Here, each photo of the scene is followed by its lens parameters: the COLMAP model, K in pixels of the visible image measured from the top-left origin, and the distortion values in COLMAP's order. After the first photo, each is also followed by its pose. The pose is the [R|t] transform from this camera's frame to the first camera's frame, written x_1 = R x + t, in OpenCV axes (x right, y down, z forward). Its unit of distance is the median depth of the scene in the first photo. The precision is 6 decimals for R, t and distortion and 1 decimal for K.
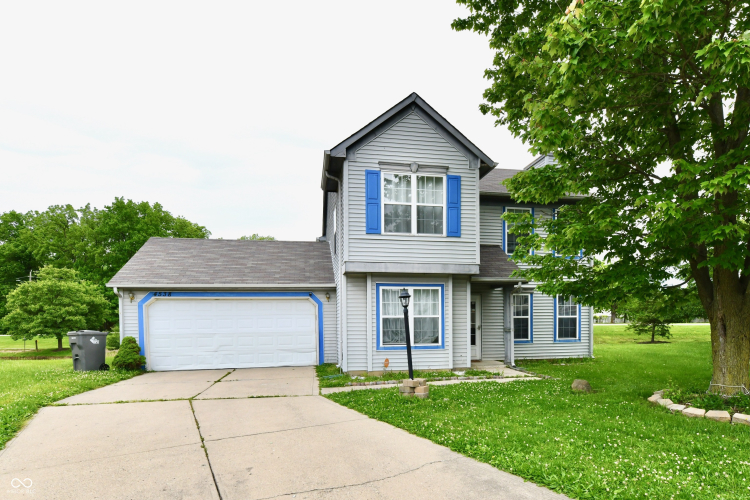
lens RADIAL K [[433.1, 0, 381.3], [0, 433.1, 315.3], [0, 0, 1]] dist [-0.003765, -0.002071]
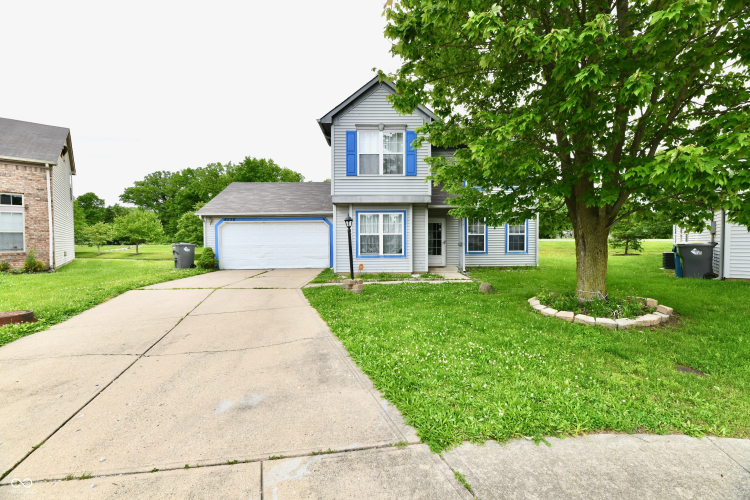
lens RADIAL K [[306.7, 0, 374.1], [0, 306.7, 232.6], [0, 0, 1]] dist [-0.002841, -0.003144]
pose [[0.983386, -0.000529, -0.181529, 0.198065], [0.000462, 1.000000, -0.000413, -0.001508], [0.181529, 0.000323, 0.983386, 0.023000]]
